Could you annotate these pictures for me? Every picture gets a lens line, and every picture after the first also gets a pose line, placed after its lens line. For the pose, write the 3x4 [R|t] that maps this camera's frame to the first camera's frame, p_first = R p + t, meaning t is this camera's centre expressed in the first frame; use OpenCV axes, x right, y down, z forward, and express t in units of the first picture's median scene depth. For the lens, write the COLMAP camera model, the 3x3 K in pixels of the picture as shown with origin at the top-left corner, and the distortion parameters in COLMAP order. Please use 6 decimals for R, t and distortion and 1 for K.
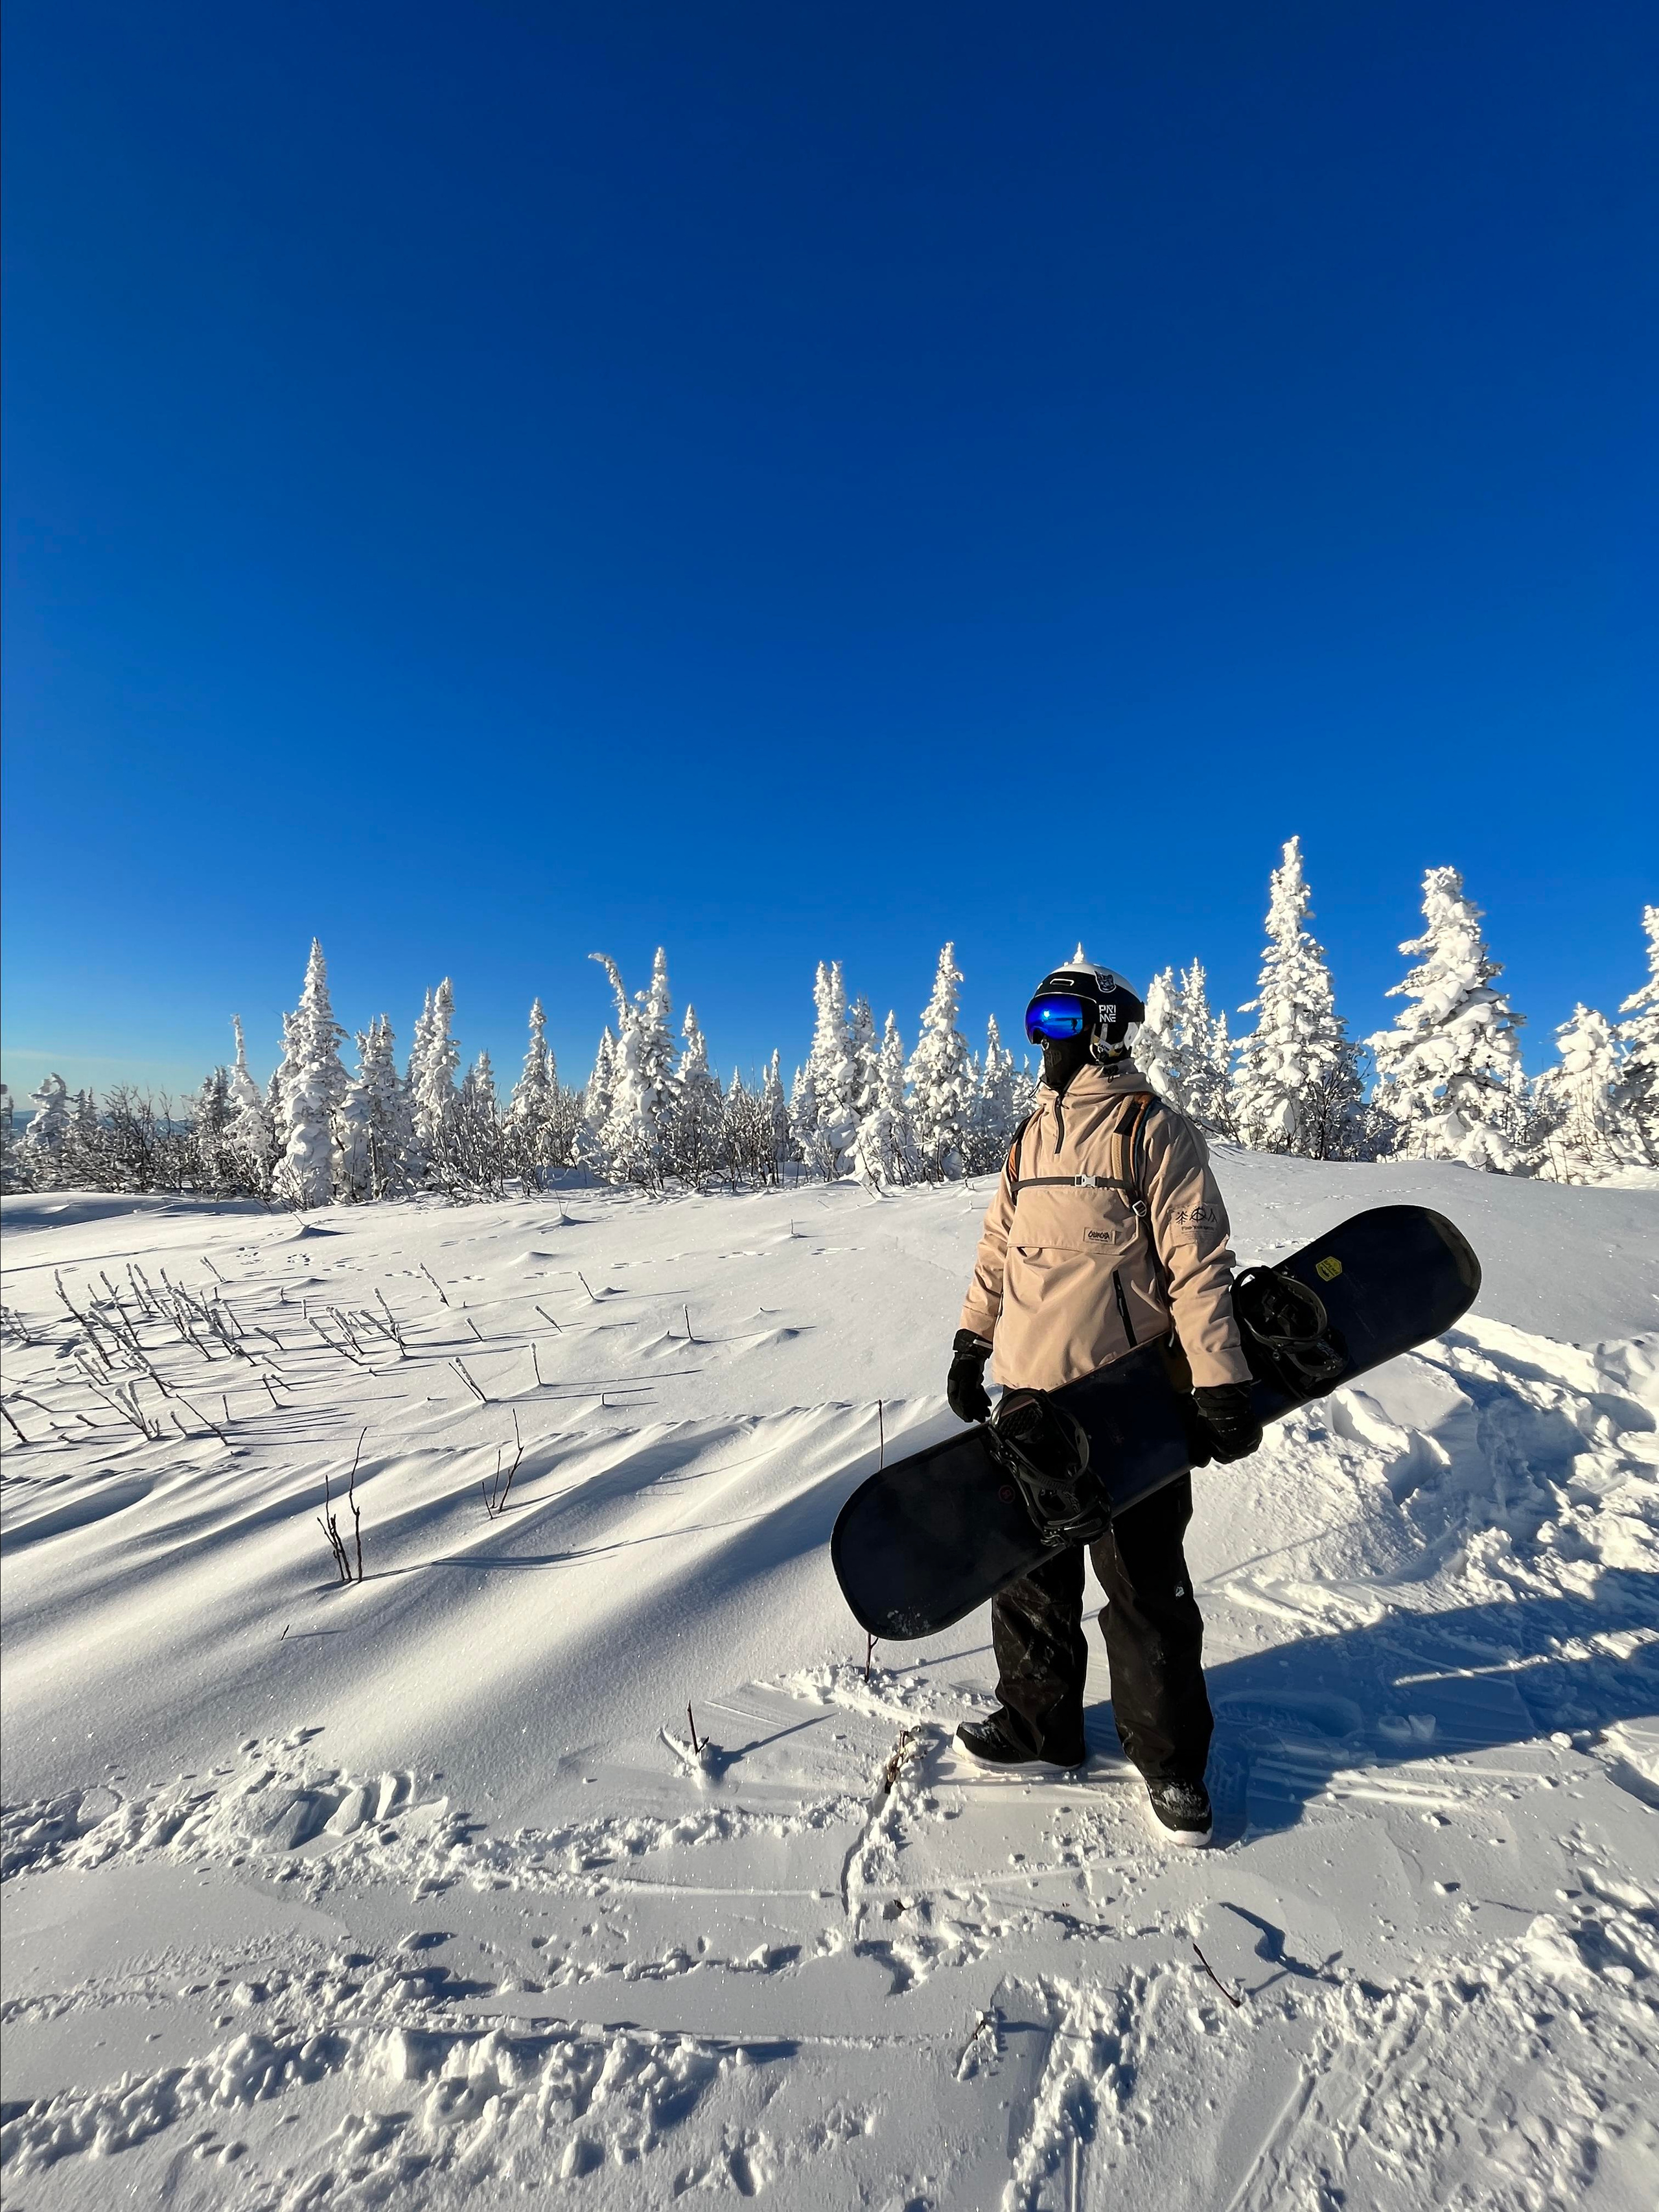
lens RADIAL K [[882.7, 0, 836.4], [0, 882.7, 1108.8], [0, 0, 1]] dist [-0.002793, -0.000367]
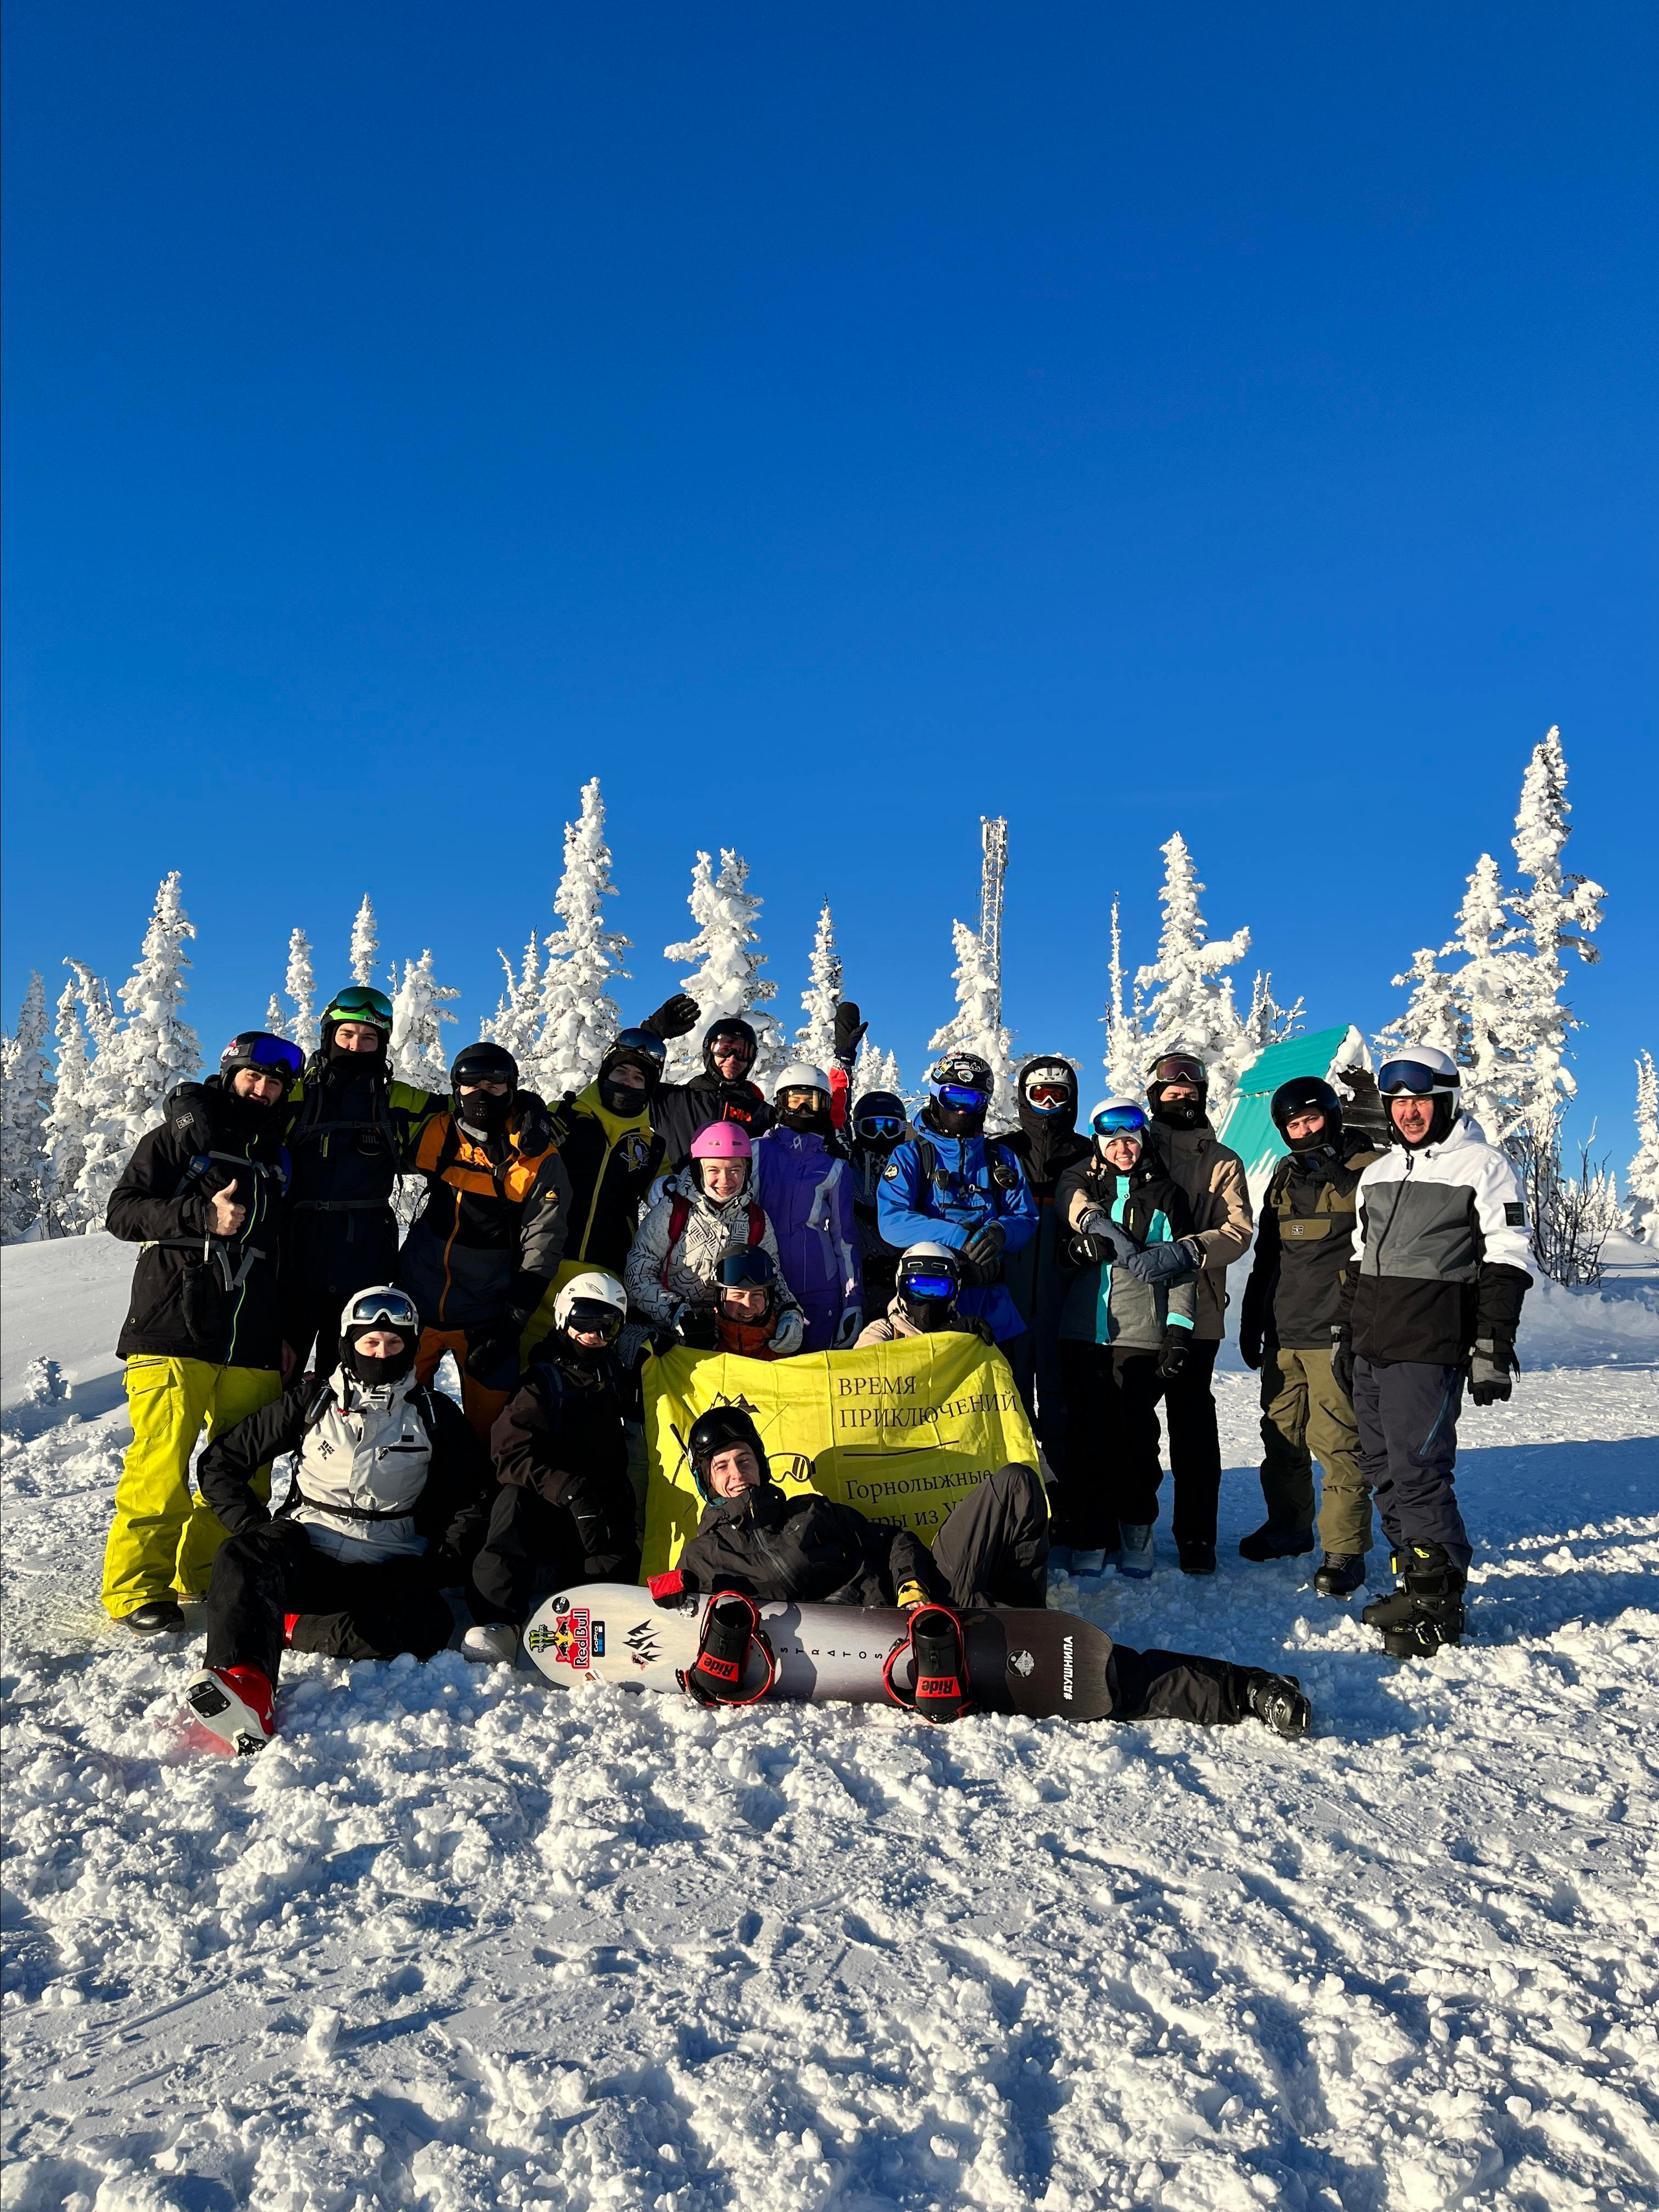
lens RADIAL K [[1648.3, 0, 847.8], [0, 1648.3, 1098.5], [0, 0, 1]] dist [0.030329, -0.000616]
pose [[0.936978, 0.028637, 0.348214, 0.201279], [-0.019106, 0.999344, -0.030776, -0.012688], [-0.348866, 0.022184, 0.936910, -0.234955]]
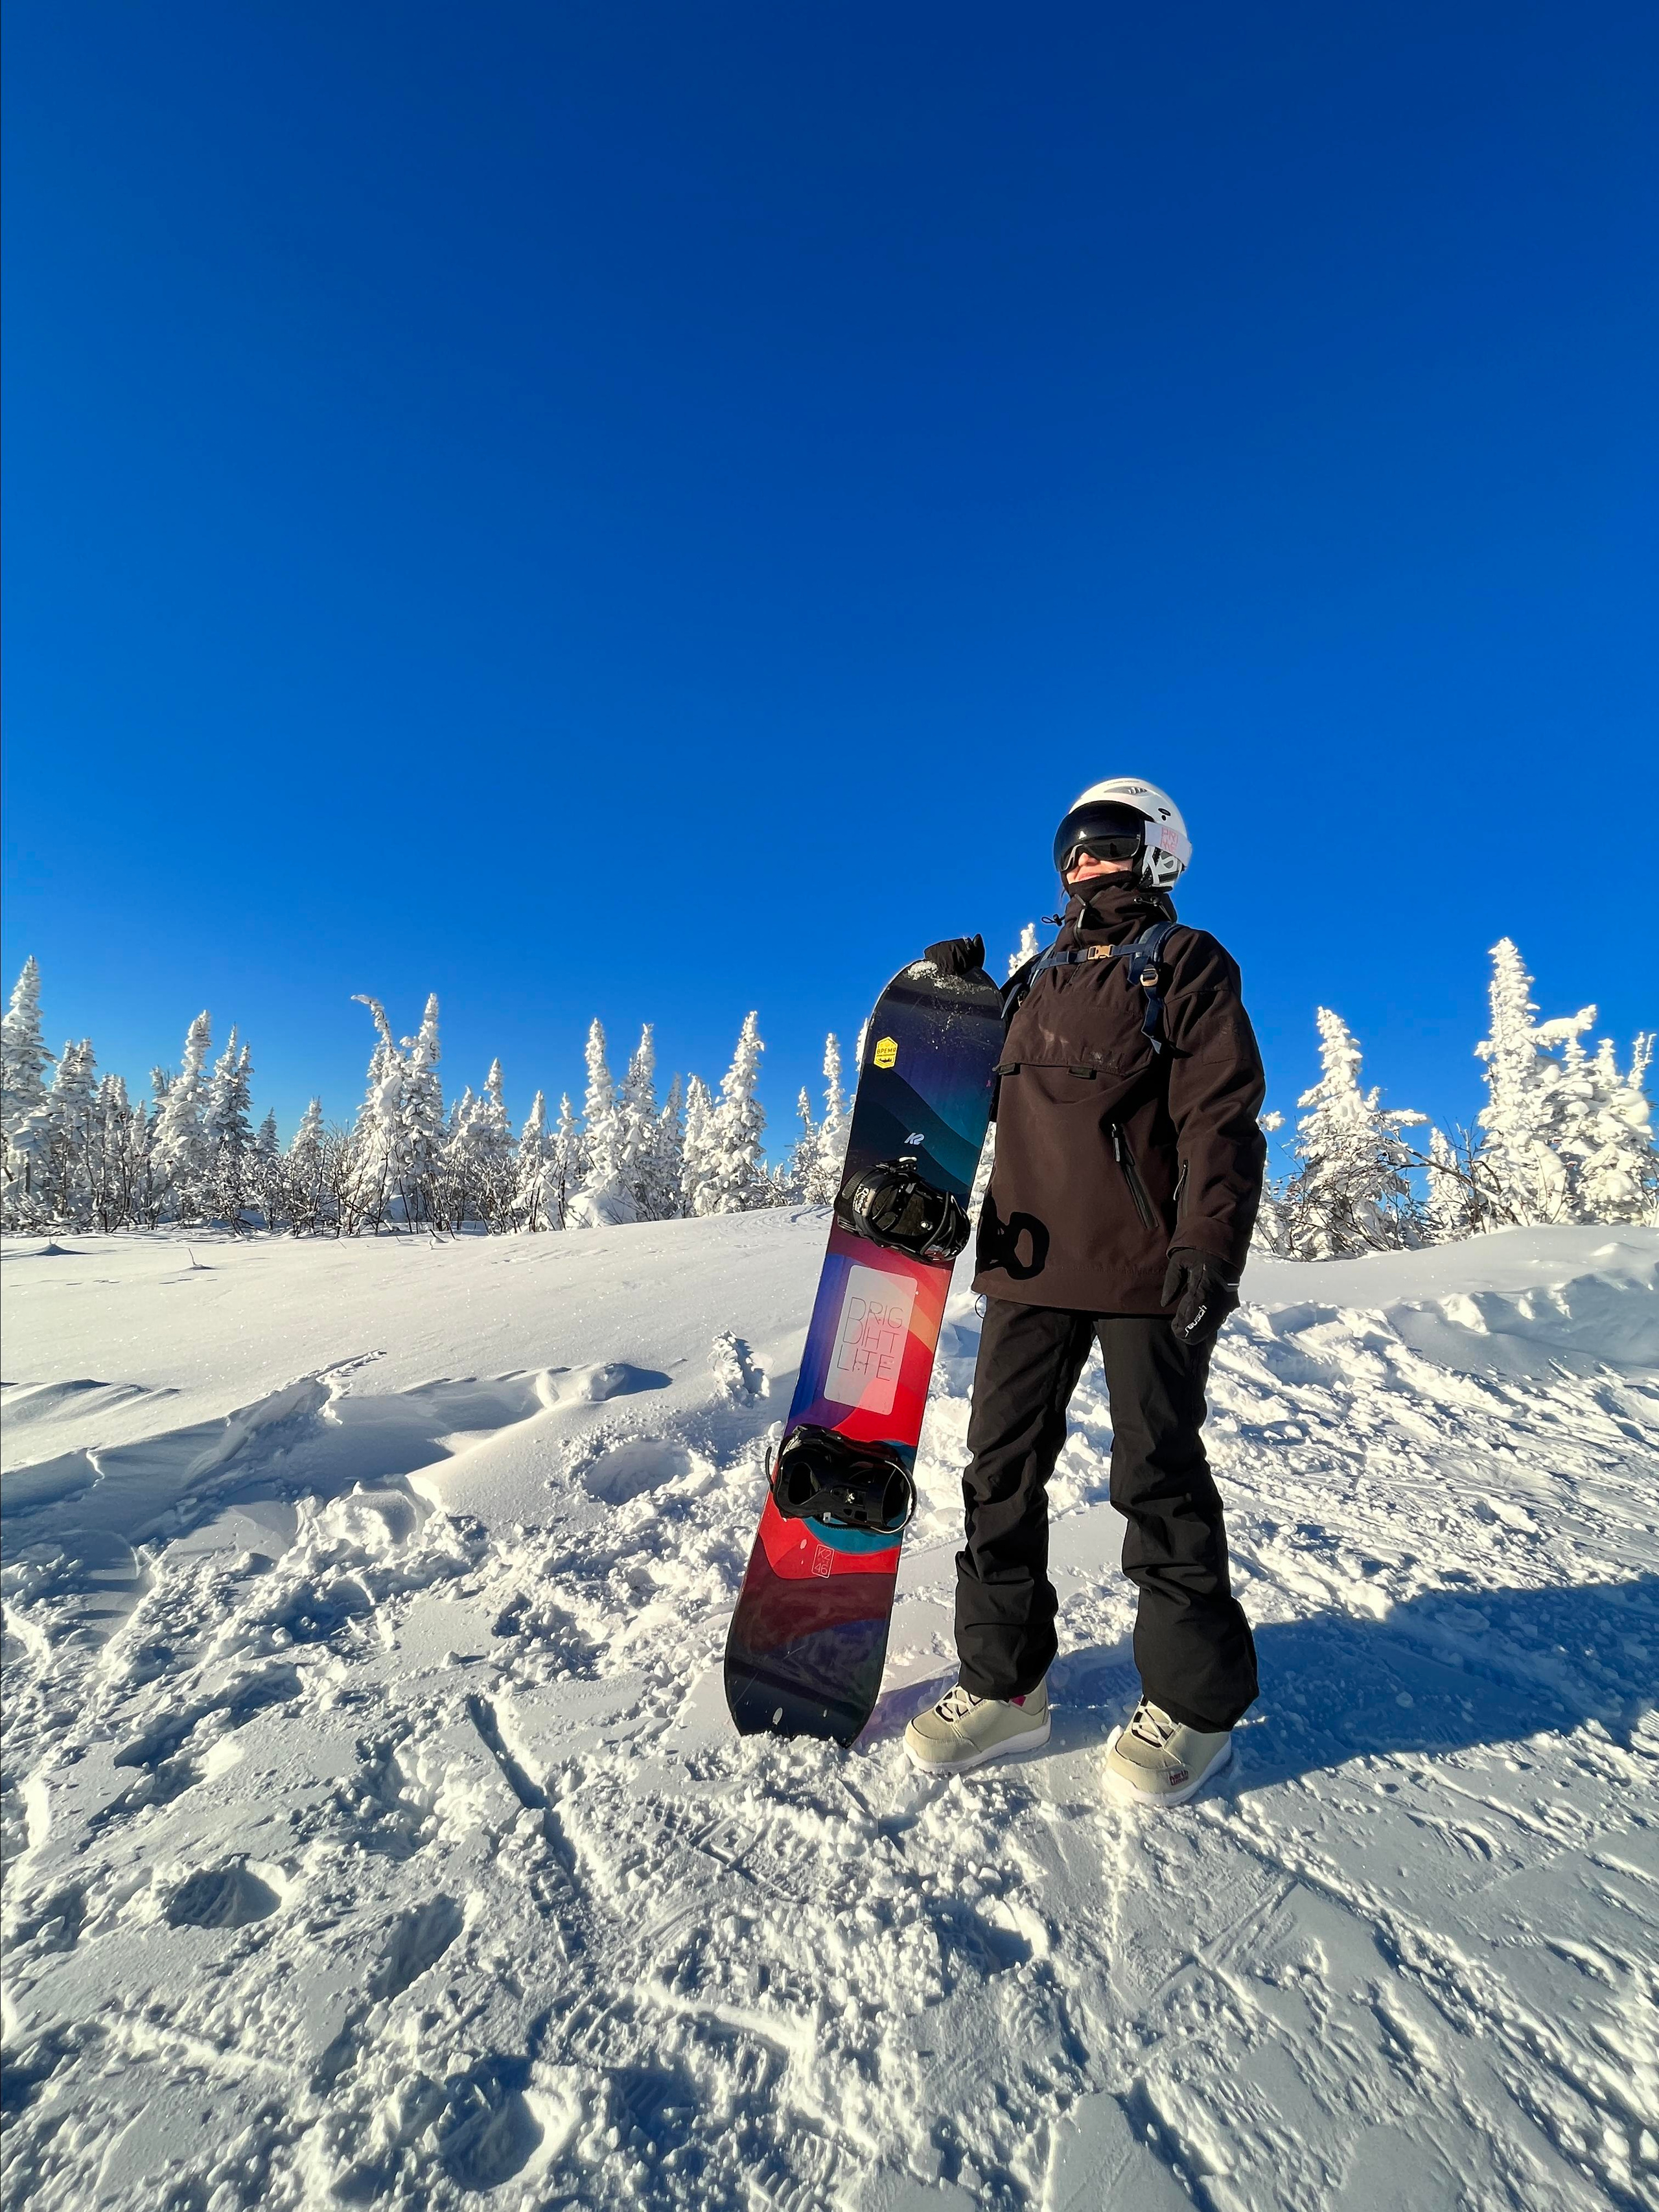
lens RADIAL K [[882.7, 0, 830.0], [0, 882.7, 1099.3], [0, 0, 1]] dist [-0.002793, -0.000367]
pose [[0.995061, 0.058282, 0.080357, 0.166841], [-0.049985, 0.993564, -0.101648, 0.009825], [-0.085764, 0.097129, 0.991570, 0.009142]]
